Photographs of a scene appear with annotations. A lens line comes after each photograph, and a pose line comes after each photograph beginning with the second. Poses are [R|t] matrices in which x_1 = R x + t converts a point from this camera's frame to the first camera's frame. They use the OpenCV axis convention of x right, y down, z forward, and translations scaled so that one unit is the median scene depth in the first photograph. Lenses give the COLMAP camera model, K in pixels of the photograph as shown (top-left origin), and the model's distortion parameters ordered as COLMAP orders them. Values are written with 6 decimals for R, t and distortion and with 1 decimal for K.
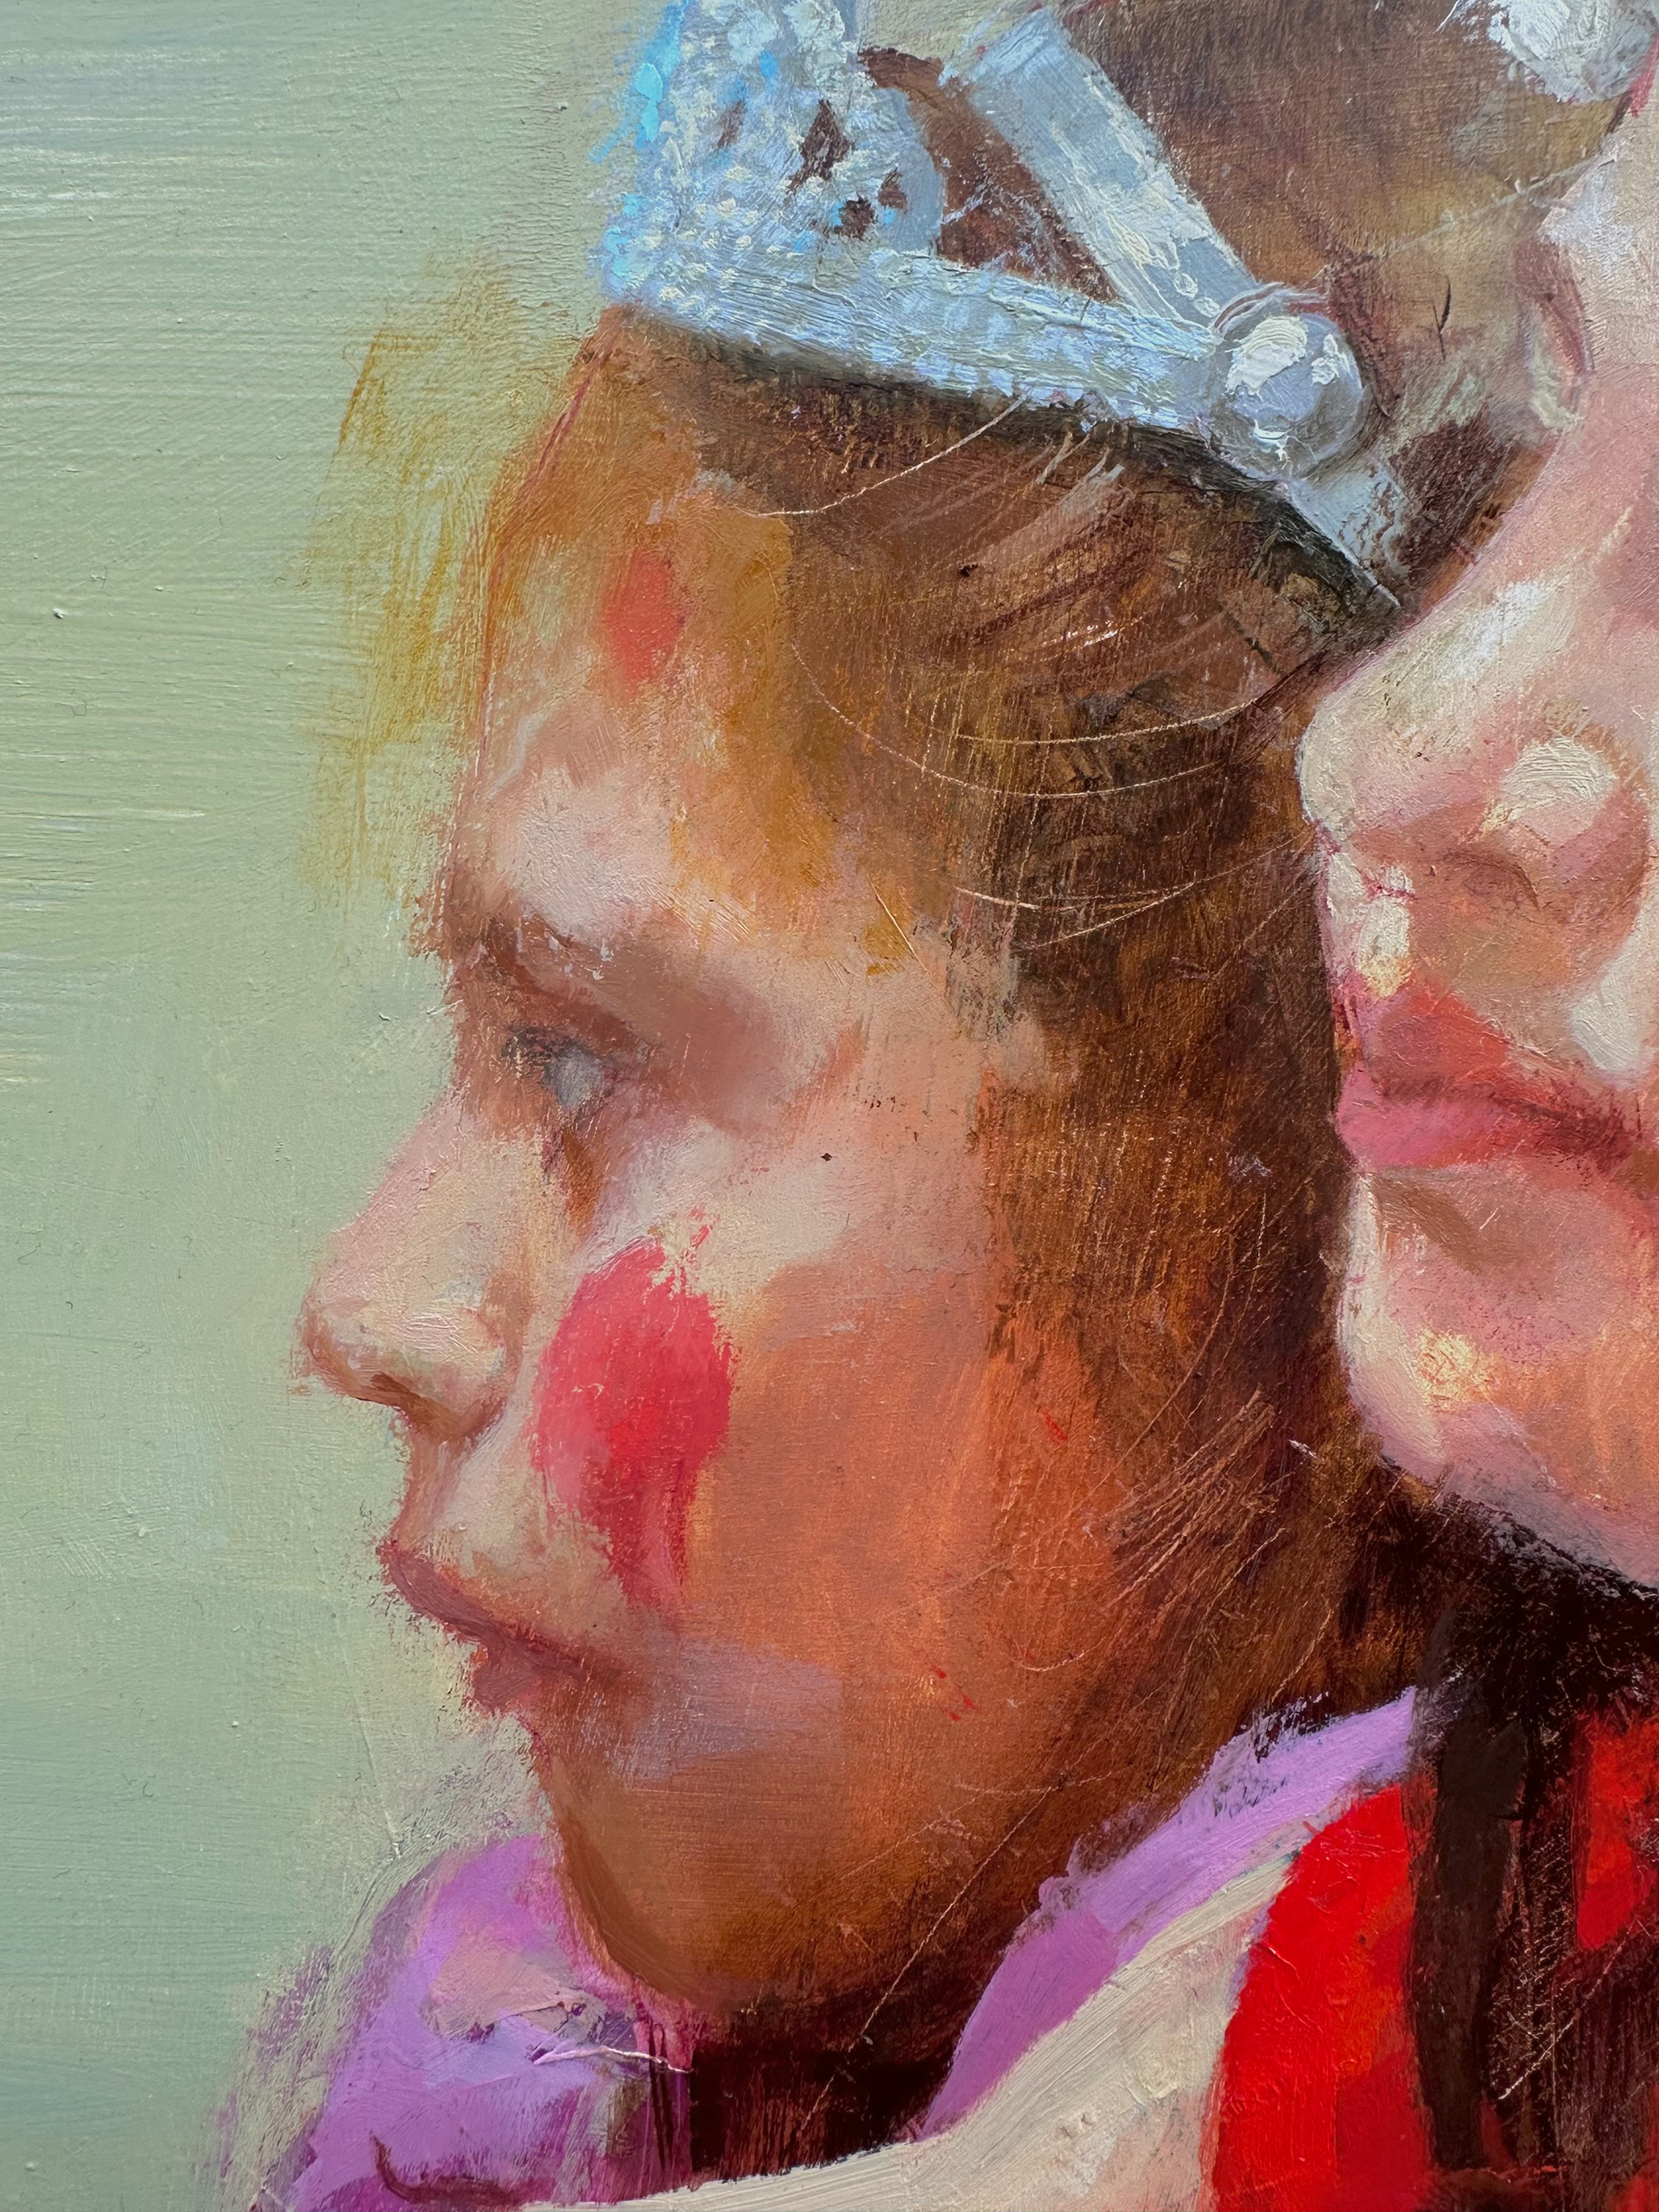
lens RADIAL K [[1543.7, 0, 831.7], [0, 1543.7, 1113.8], [0, 0, 1]] dist [-0.008982, 0.003933]
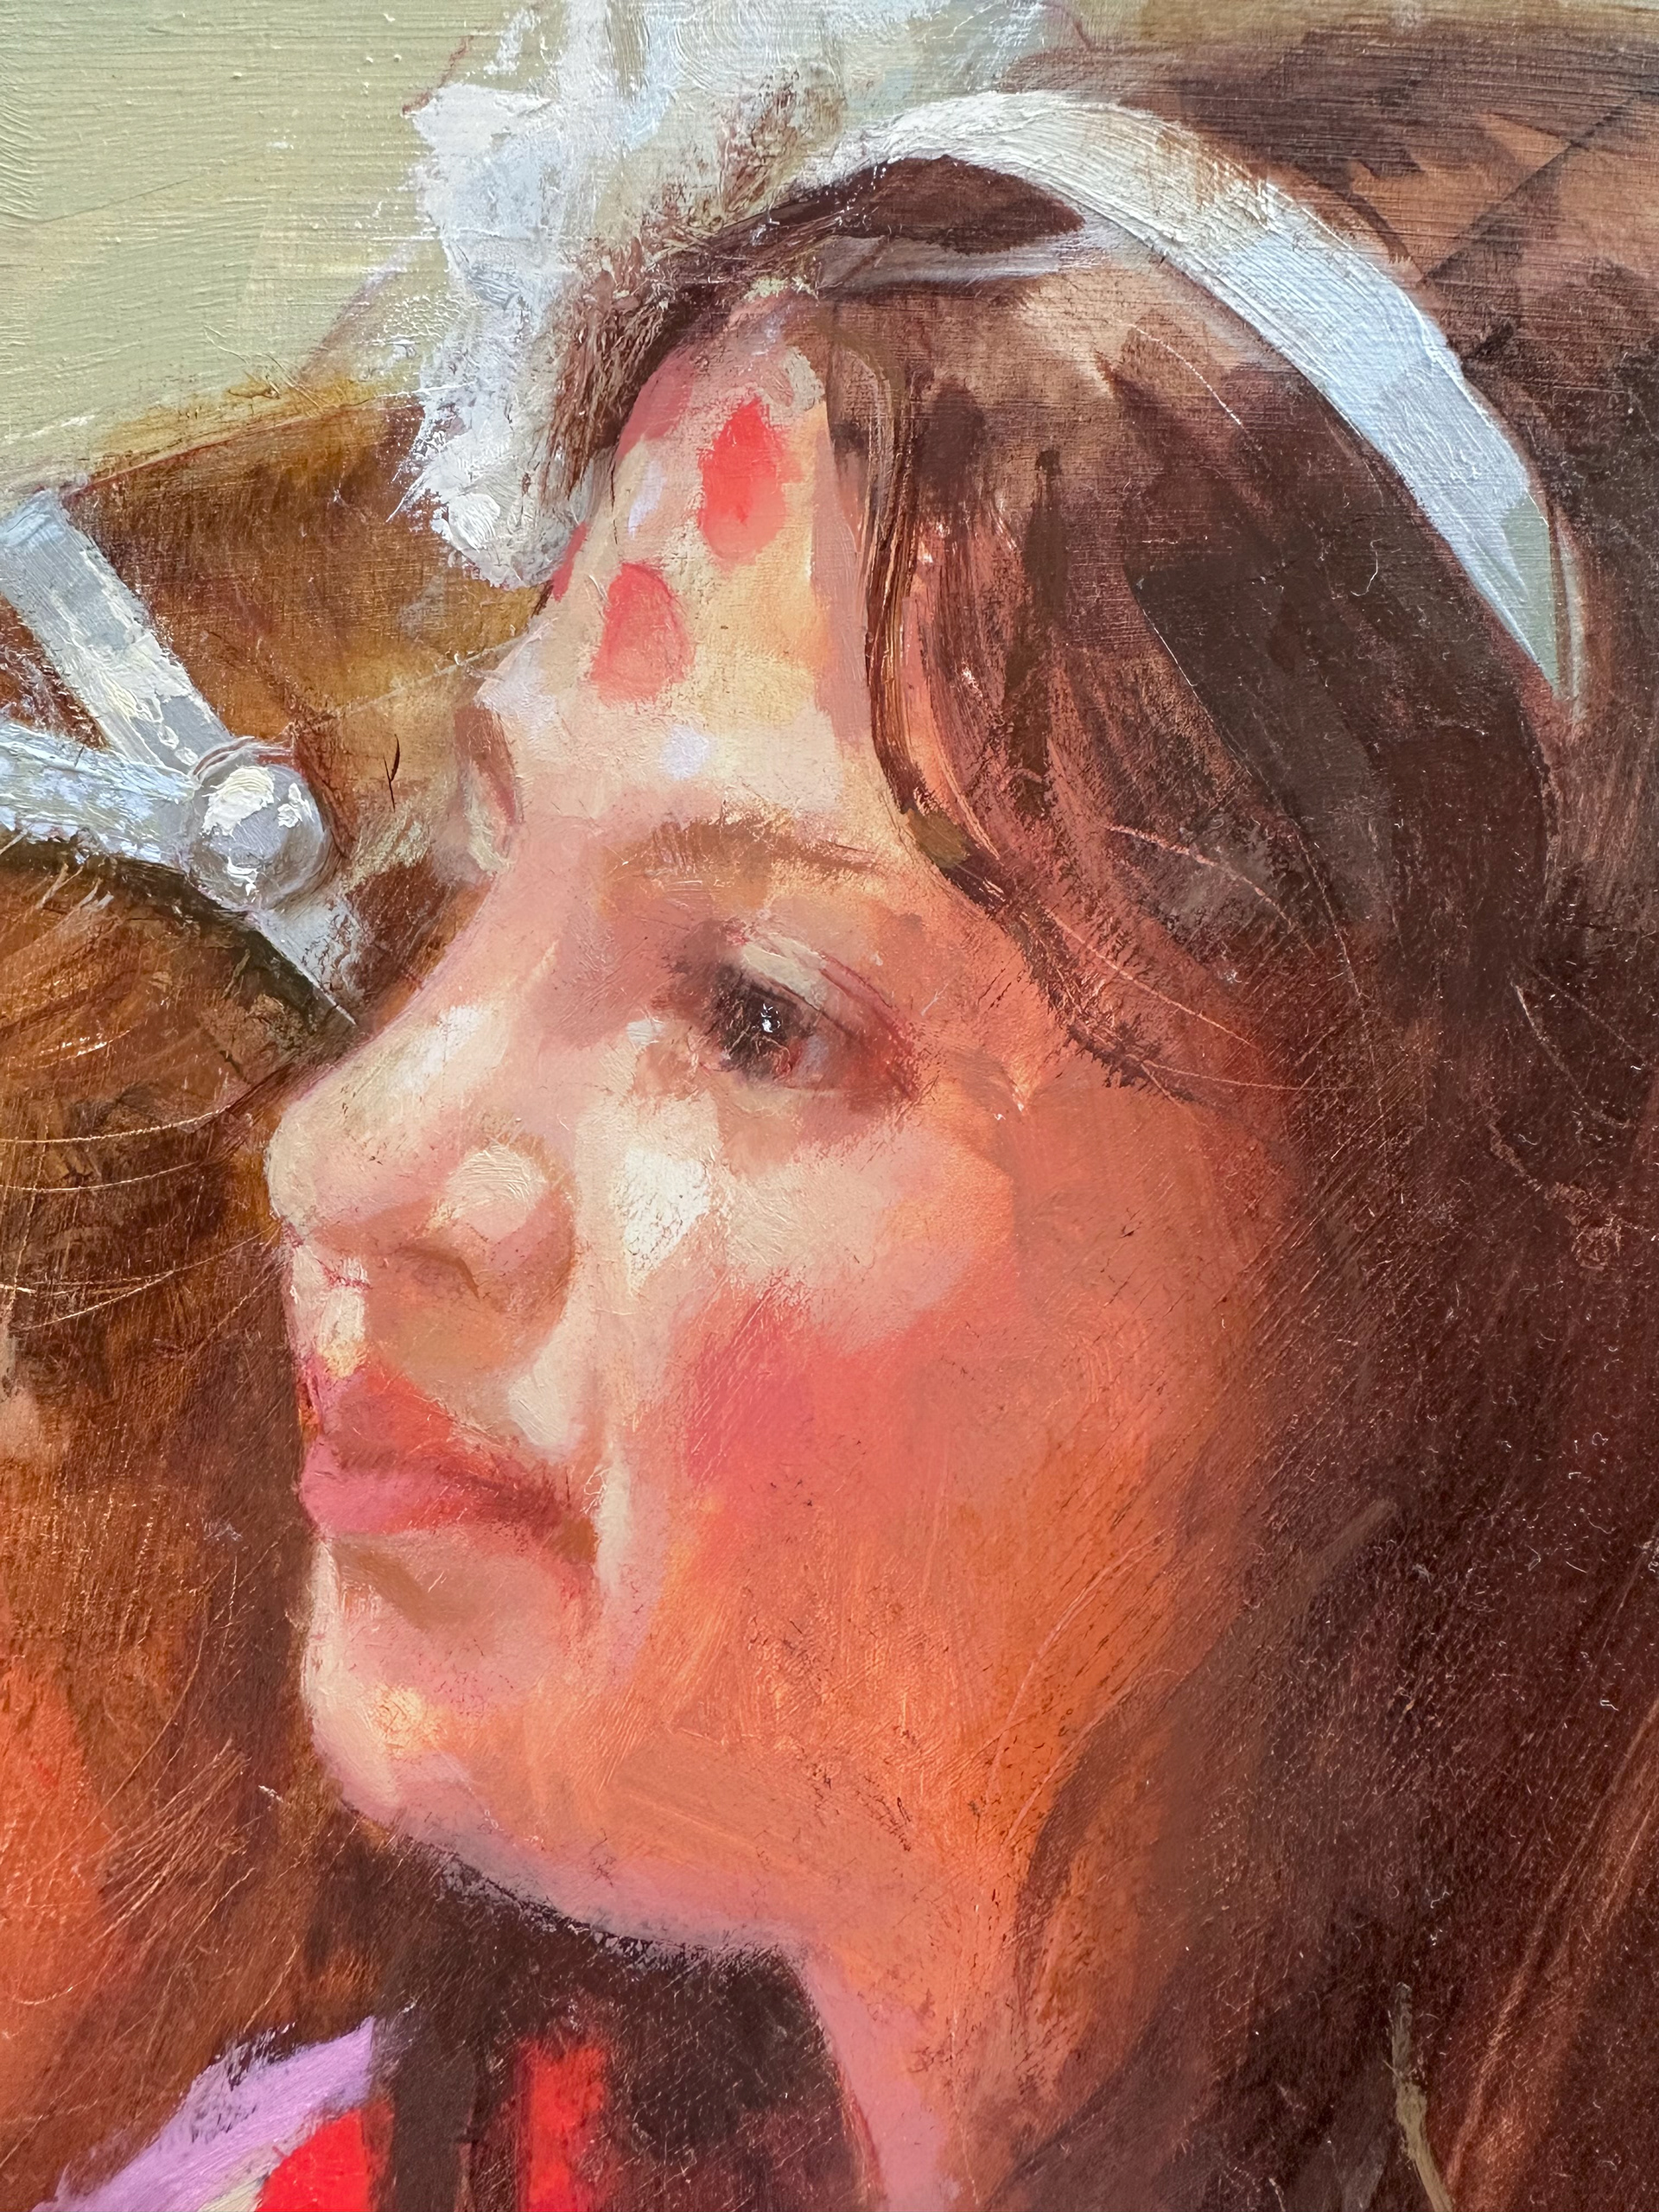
lens RADIAL K [[1543.7, 0, 827.4], [0, 1543.7, 1100.4], [0, 0, 1]] dist [-0.008982, 0.003933]
pose [[0.999022, 0.005138, 0.043914, 0.652398], [-0.002992, 0.998804, -0.048800, -0.219520], [-0.044112, 0.048621, 0.997843, -0.120868]]
